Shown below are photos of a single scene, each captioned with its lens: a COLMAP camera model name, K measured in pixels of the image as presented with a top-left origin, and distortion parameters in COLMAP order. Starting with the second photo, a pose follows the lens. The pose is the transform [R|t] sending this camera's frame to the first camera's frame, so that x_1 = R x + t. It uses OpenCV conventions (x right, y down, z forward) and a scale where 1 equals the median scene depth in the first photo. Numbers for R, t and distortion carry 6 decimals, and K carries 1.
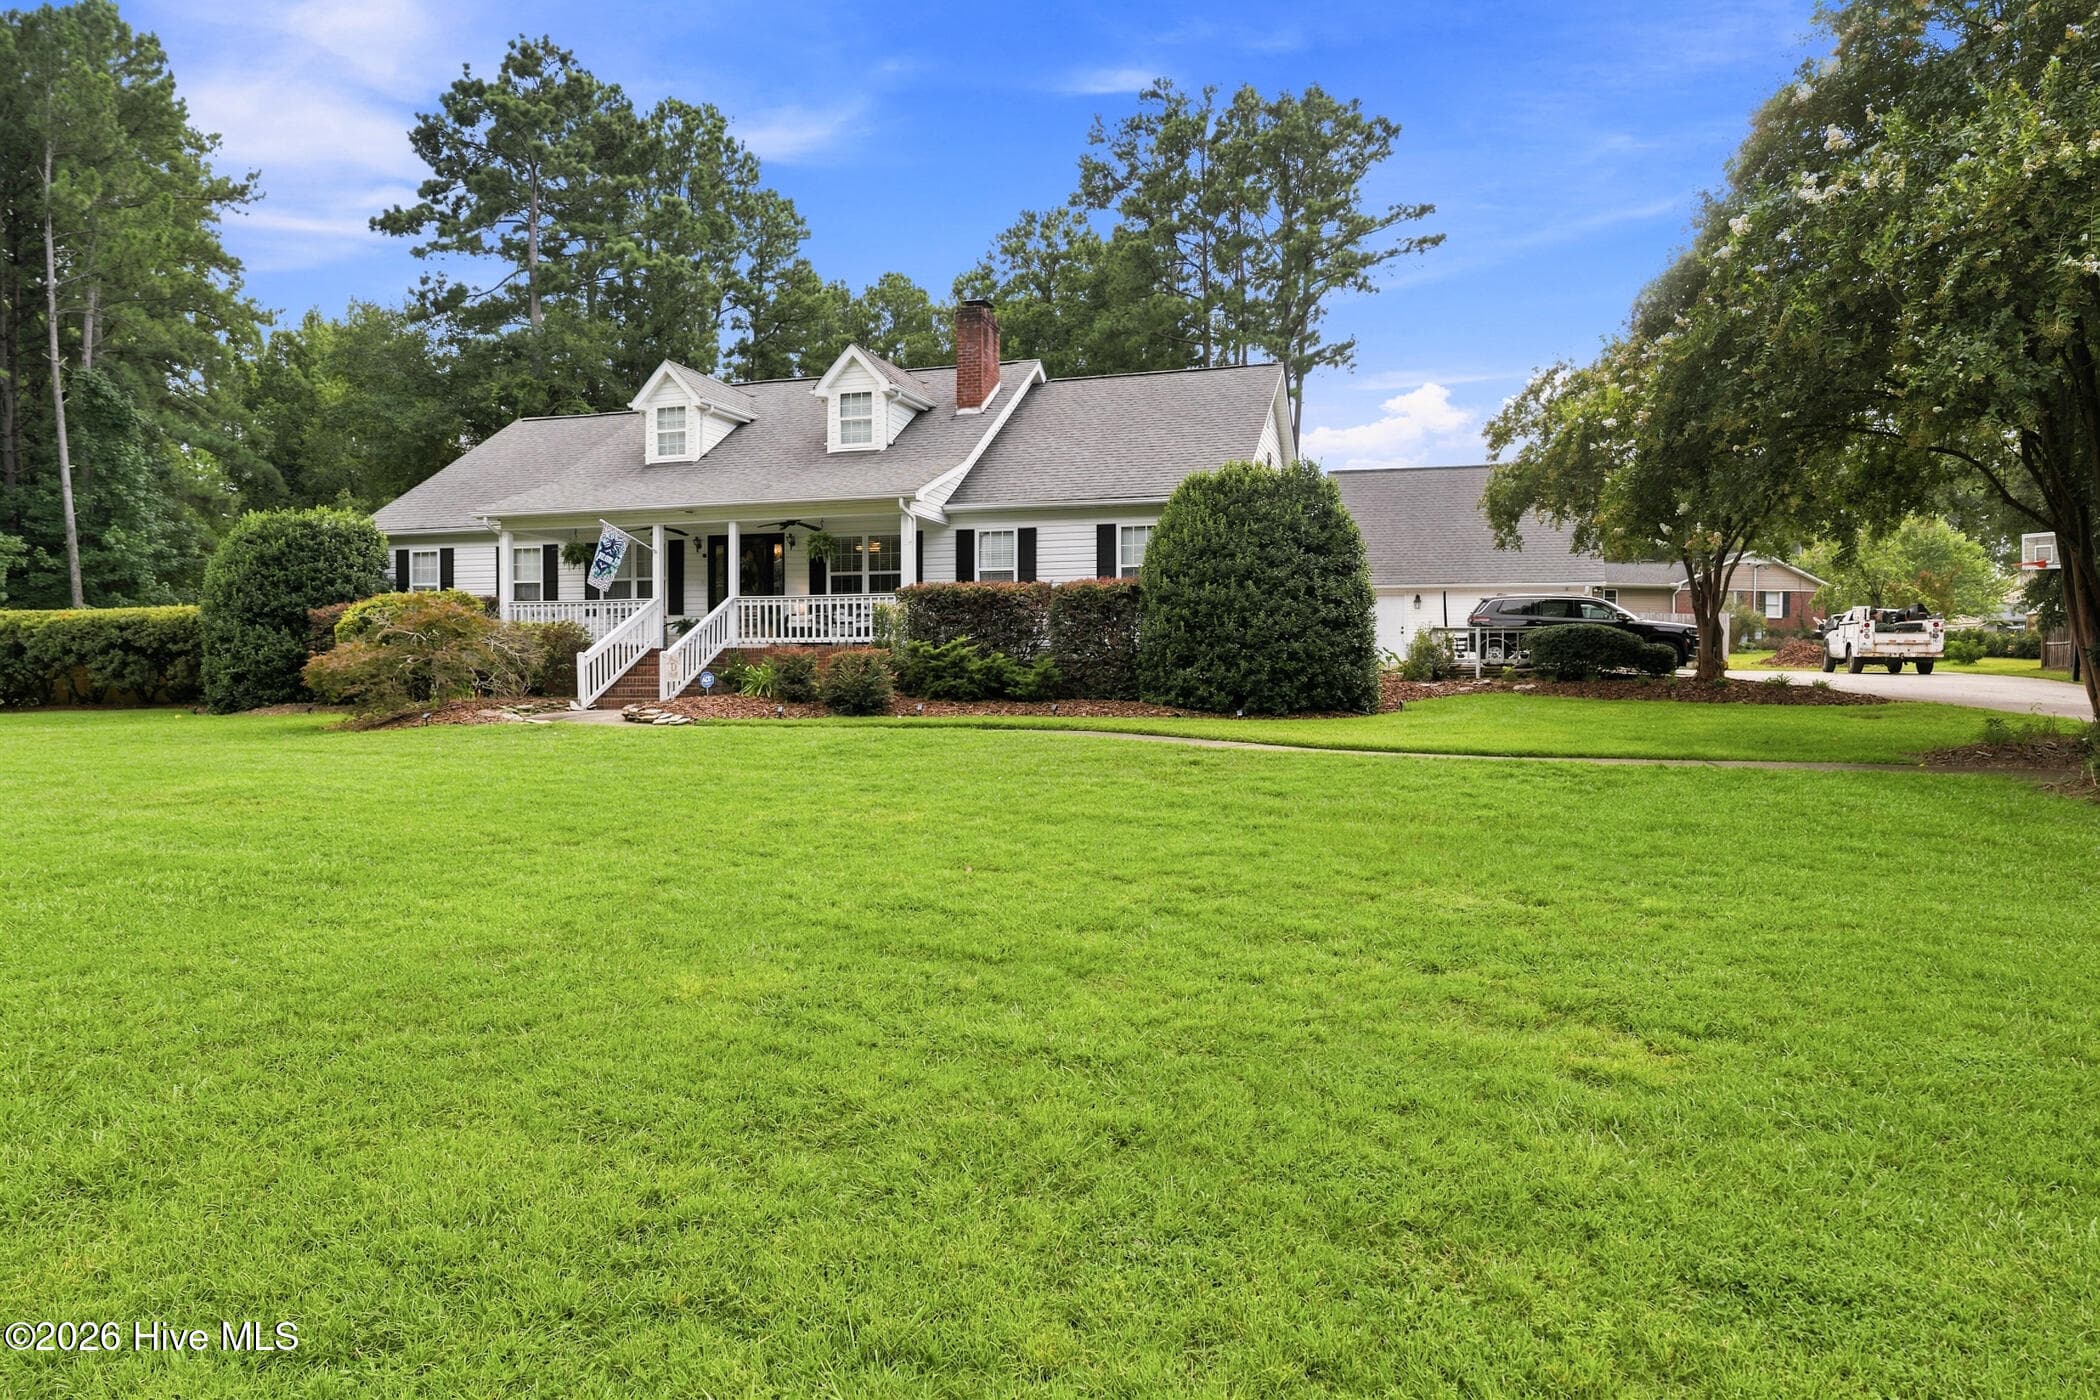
lens RADIAL K [[1252.4, 0, 1050.0], [0, 1252.4, 700.0], [0, 0, 1]] dist [-0.003500, 0.002694]
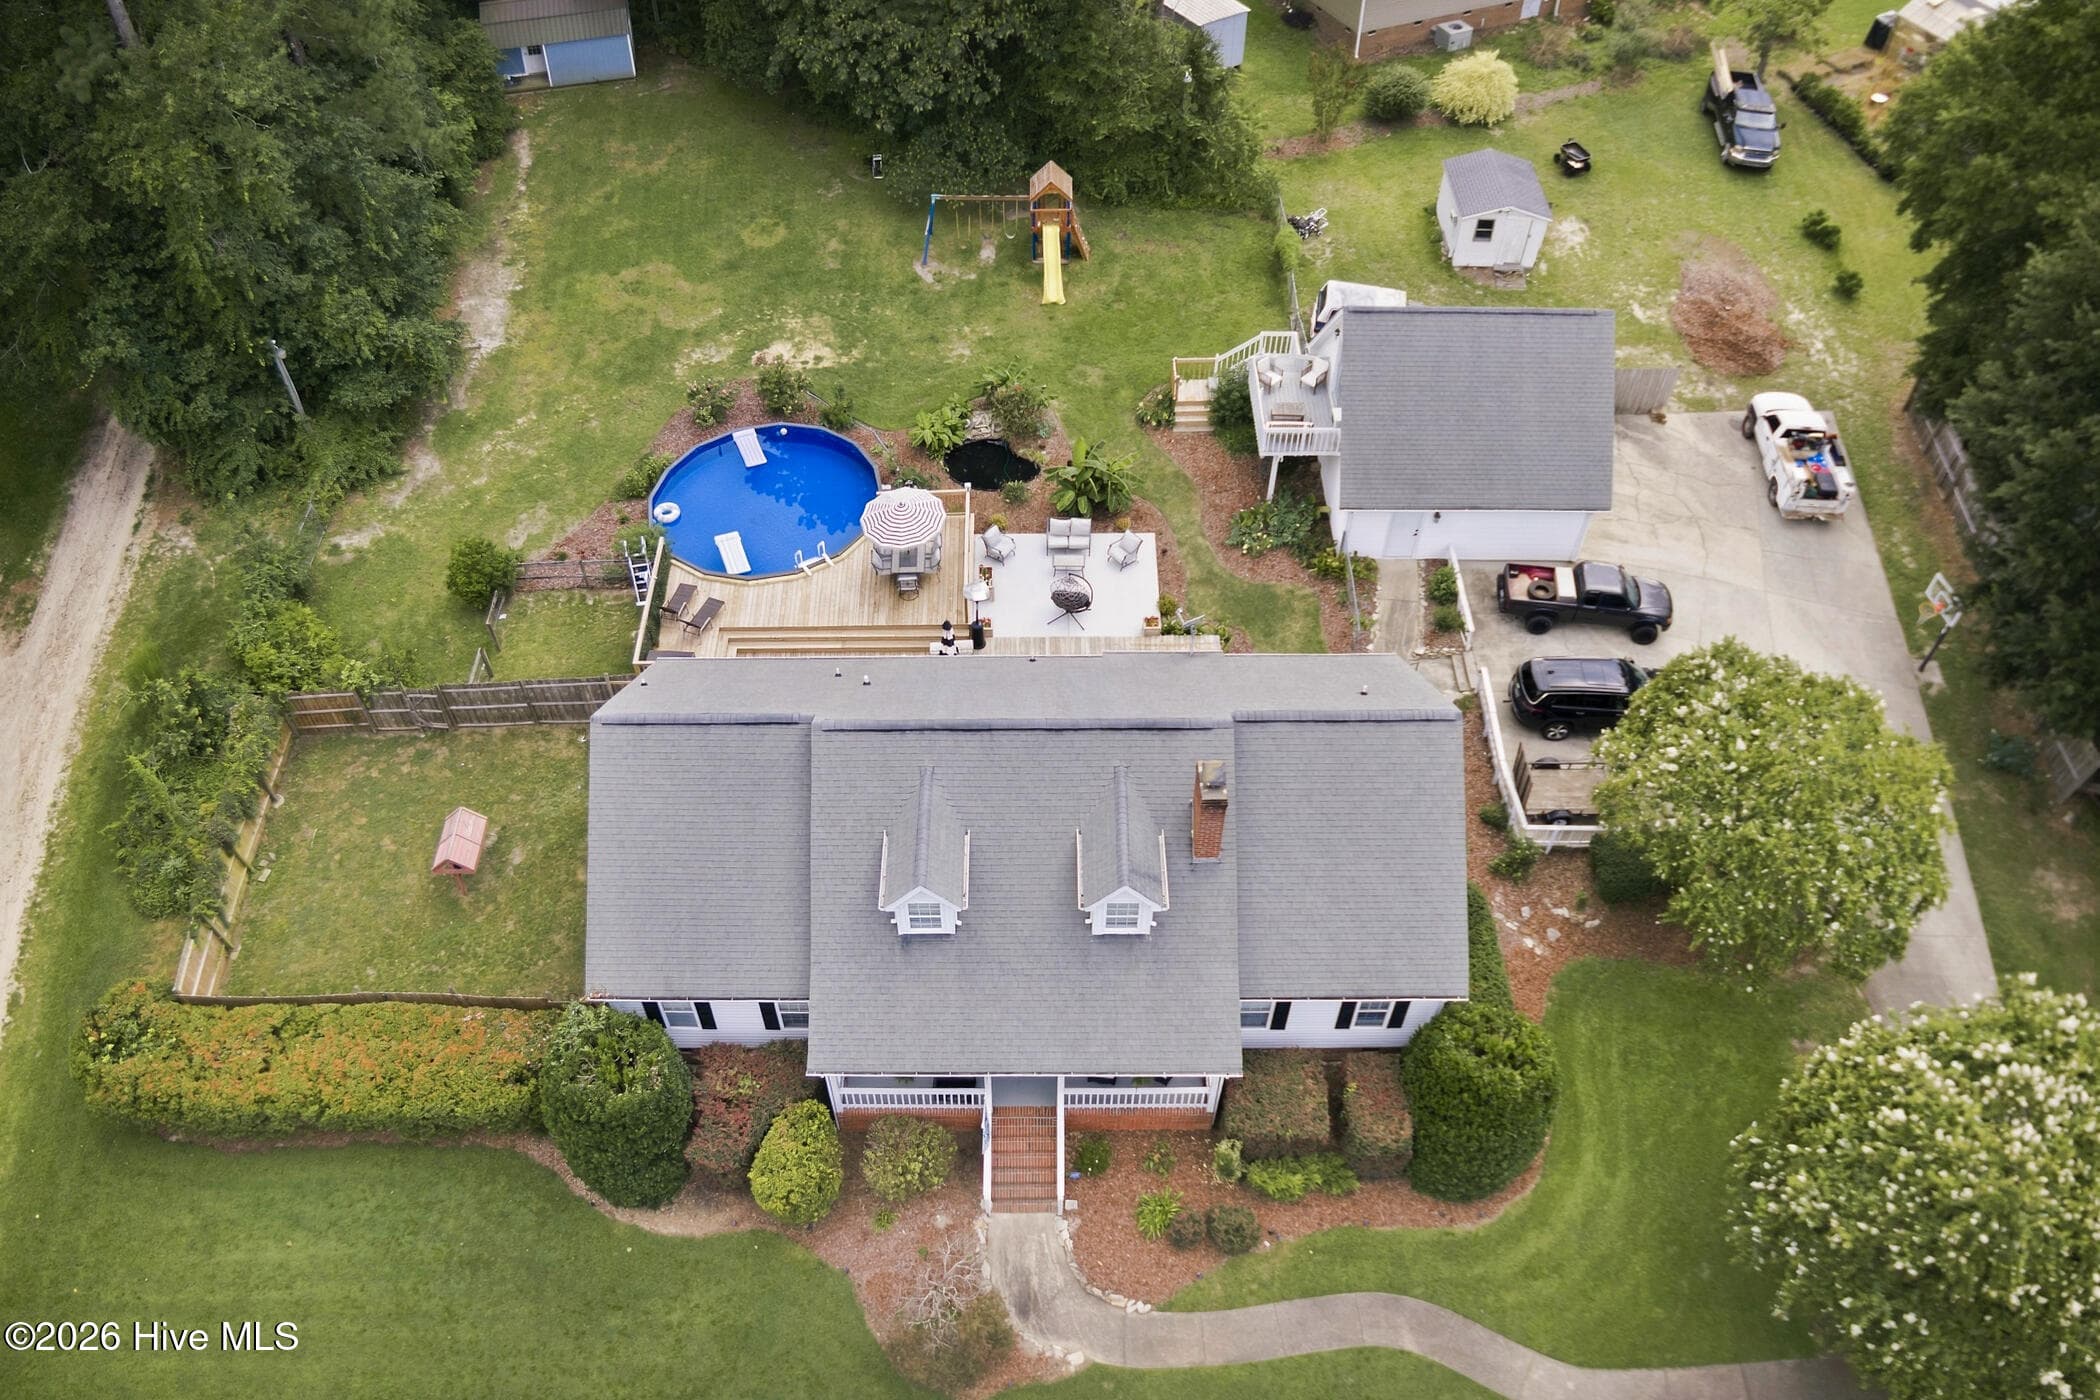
lens RADIAL K [[1537.0, 0, 988.9], [0, 1537.0, 832.6], [0, 0, 1]] dist [-0.117710, 0.020849]
pose [[0.954965, -0.252169, 0.156376, -0.460054], [0.036346, 0.622461, 0.781806, -1.331723], [-0.294485, -0.740913, 0.603594, 0.277939]]
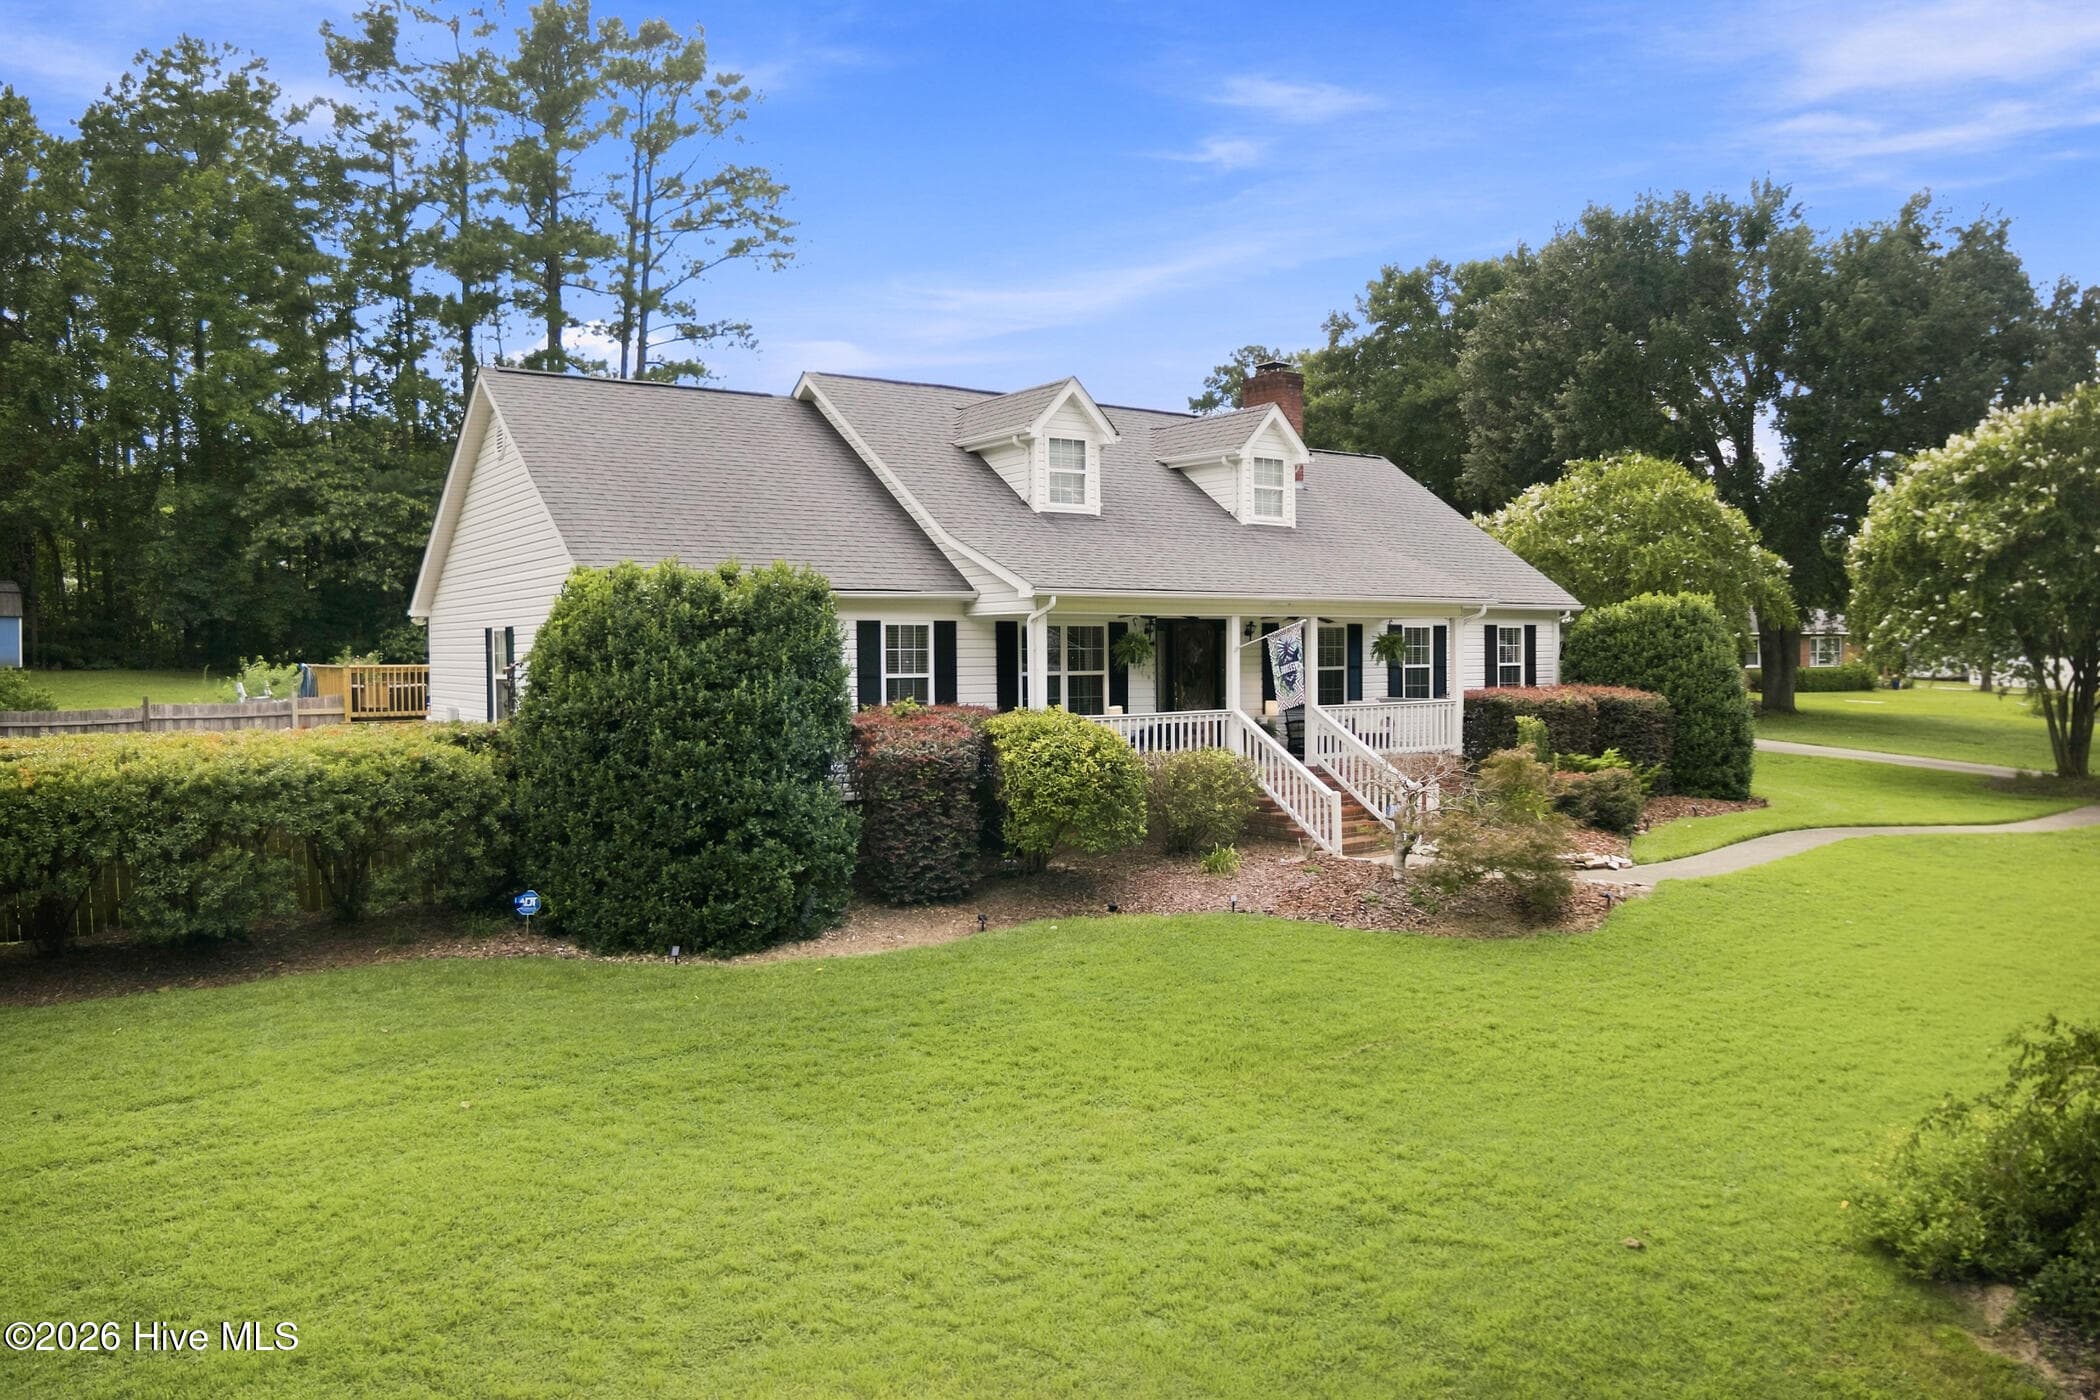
lens RADIAL K [[1472.3, 0, 1054.8], [0, 1472.3, 690.6], [0, 0, 1]] dist [-0.110120, 0.002692]
pose [[0.593393, -0.031240, 0.804307, -1.073006], [0.021197, 0.999507, 0.023182, -0.111257], [-0.804634, 0.003293, 0.593762, 0.517246]]
